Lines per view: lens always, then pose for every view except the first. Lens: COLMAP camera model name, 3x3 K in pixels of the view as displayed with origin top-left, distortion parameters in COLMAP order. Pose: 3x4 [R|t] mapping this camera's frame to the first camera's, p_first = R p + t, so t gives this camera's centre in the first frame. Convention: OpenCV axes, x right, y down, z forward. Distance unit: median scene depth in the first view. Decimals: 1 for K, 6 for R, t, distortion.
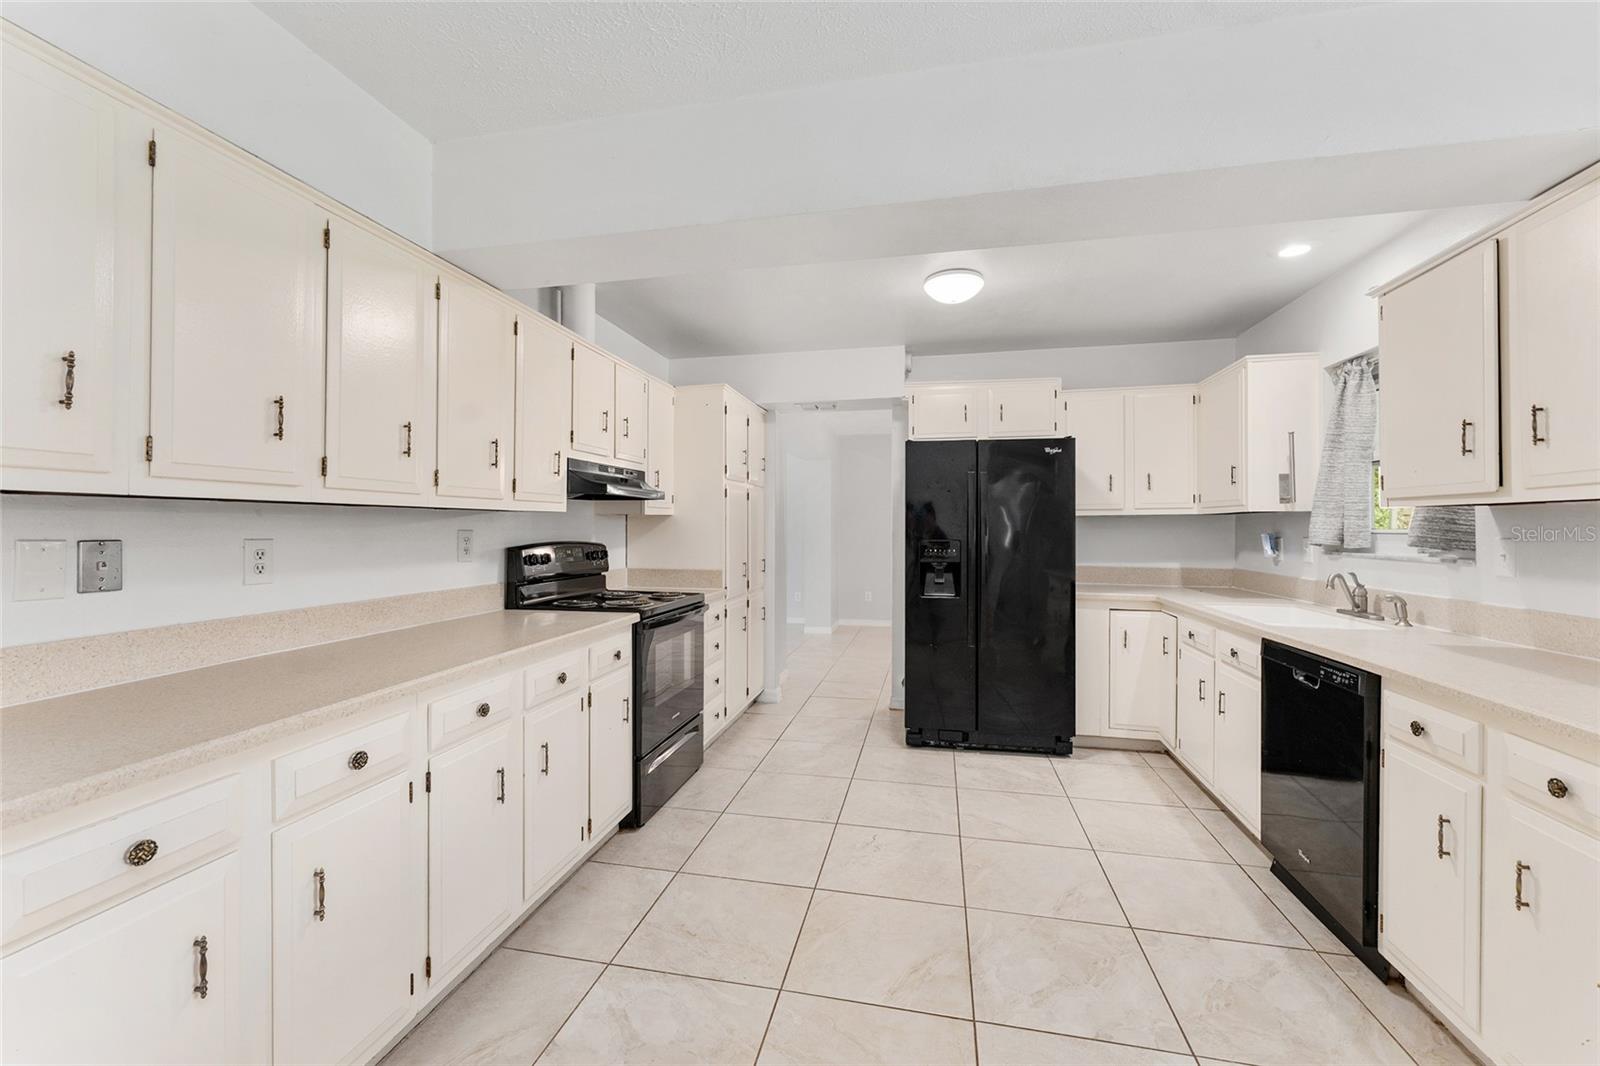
lens RADIAL K [[646.9, 0, 796.0], [0, 646.9, 529.2], [0, 0, 1]] dist [0.001504, -0.000183]
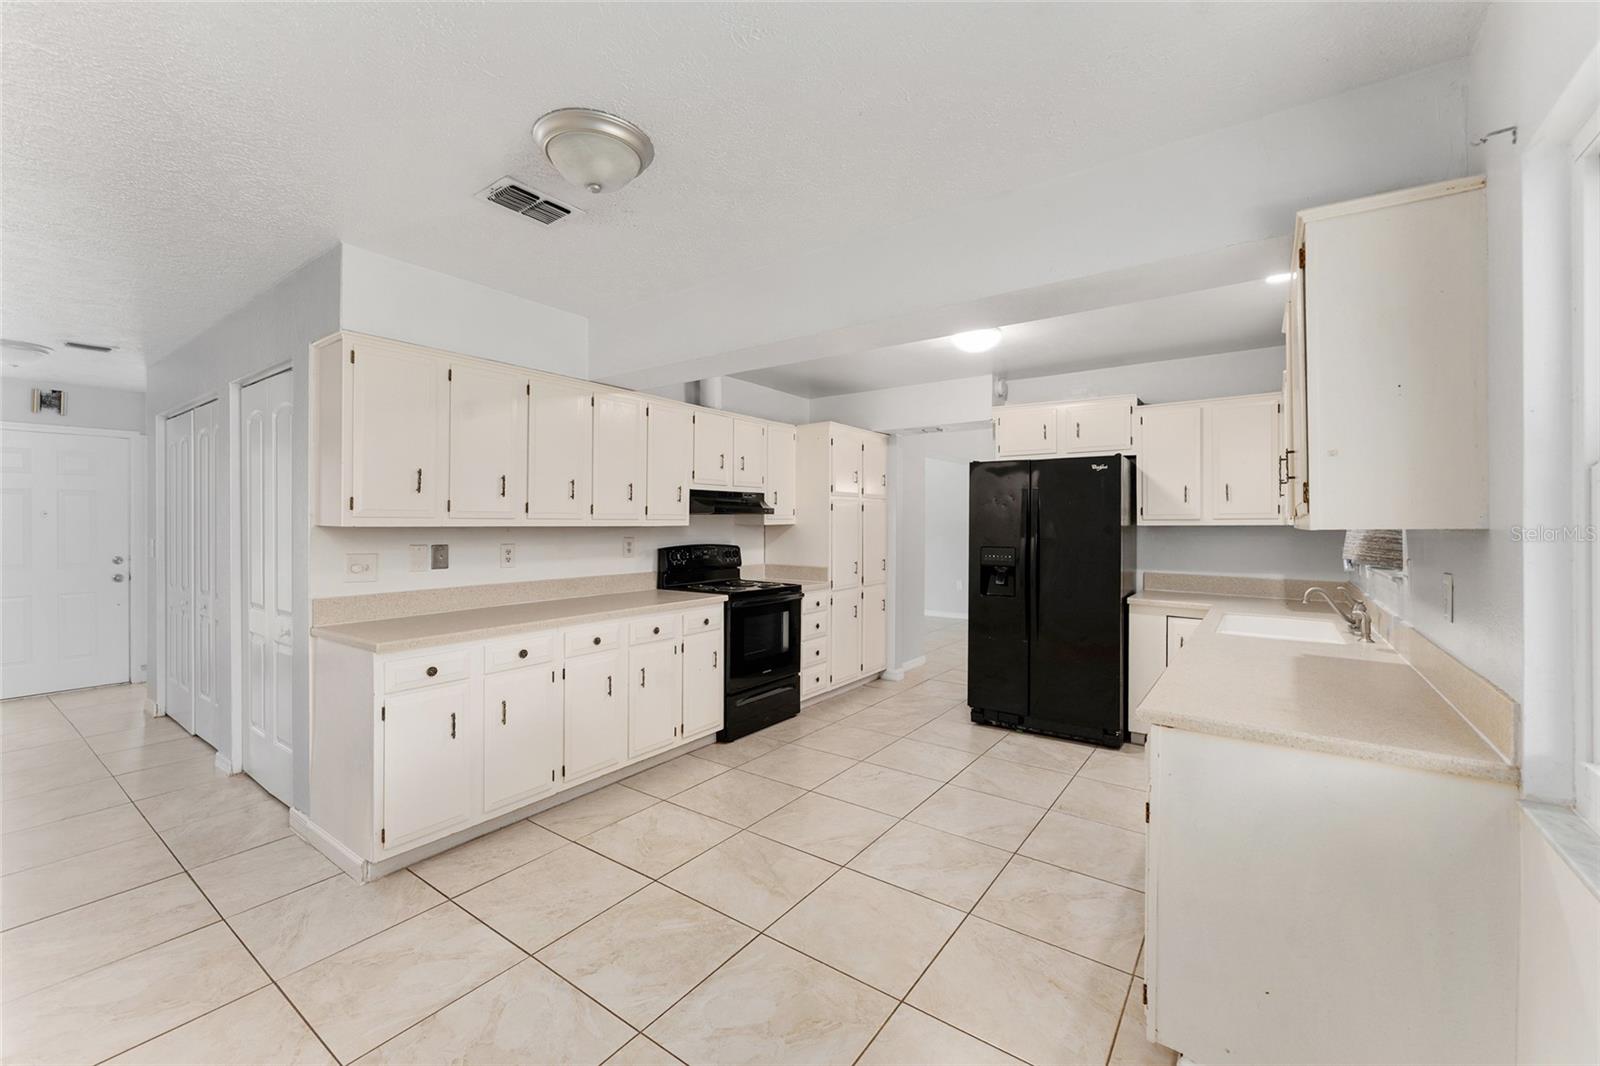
lens RADIAL K [[646.9, 0, 796.0], [0, 646.9, 529.2], [0, 0, 1]] dist [0.001504, -0.000183]
pose [[0.912844, 0.005638, -0.408270, 0.385633], [-0.003143, 0.999972, 0.006781, -0.023334], [0.408297, -0.004907, 0.912836, -0.212191]]
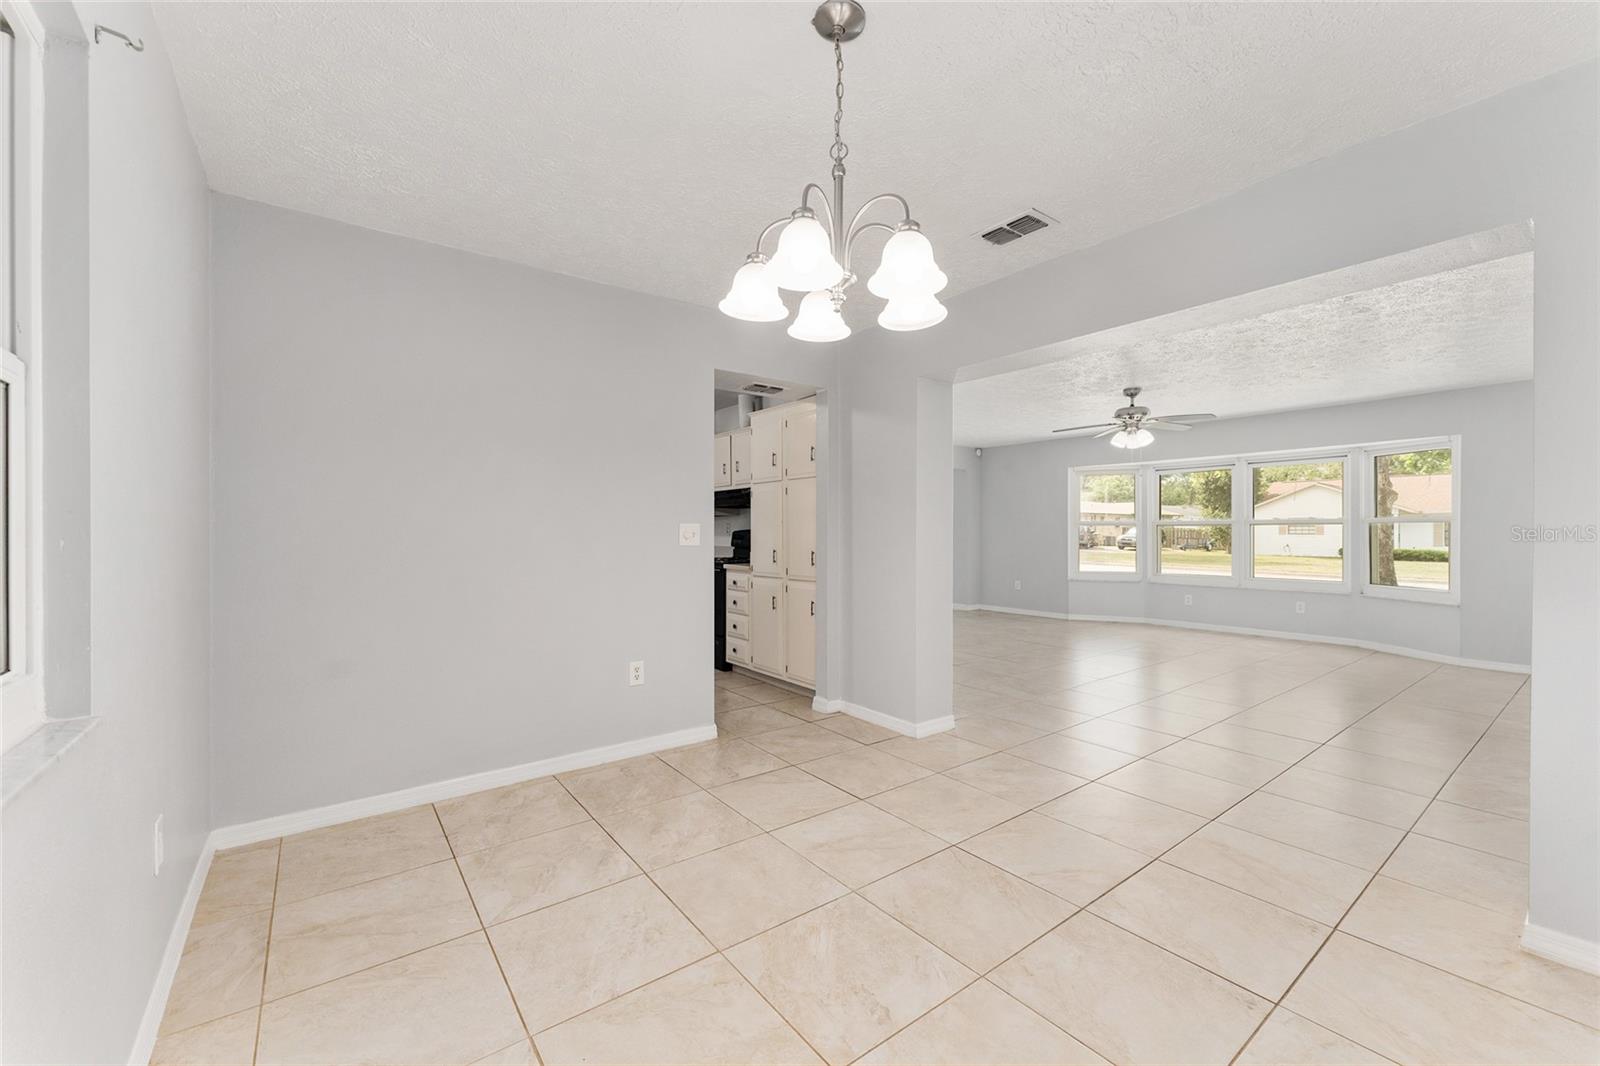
lens RADIAL K [[637.4, 0, 795.5], [0, 637.4, 531.7], [0, 0, 1]] dist [0.000619, -0.000209]
pose [[-0.654689, -0.002141, -0.755895, 0.912817], [-0.001609, 0.999998, -0.001439, 0.024290], [0.755896, 0.000274, -0.654691, 2.136930]]
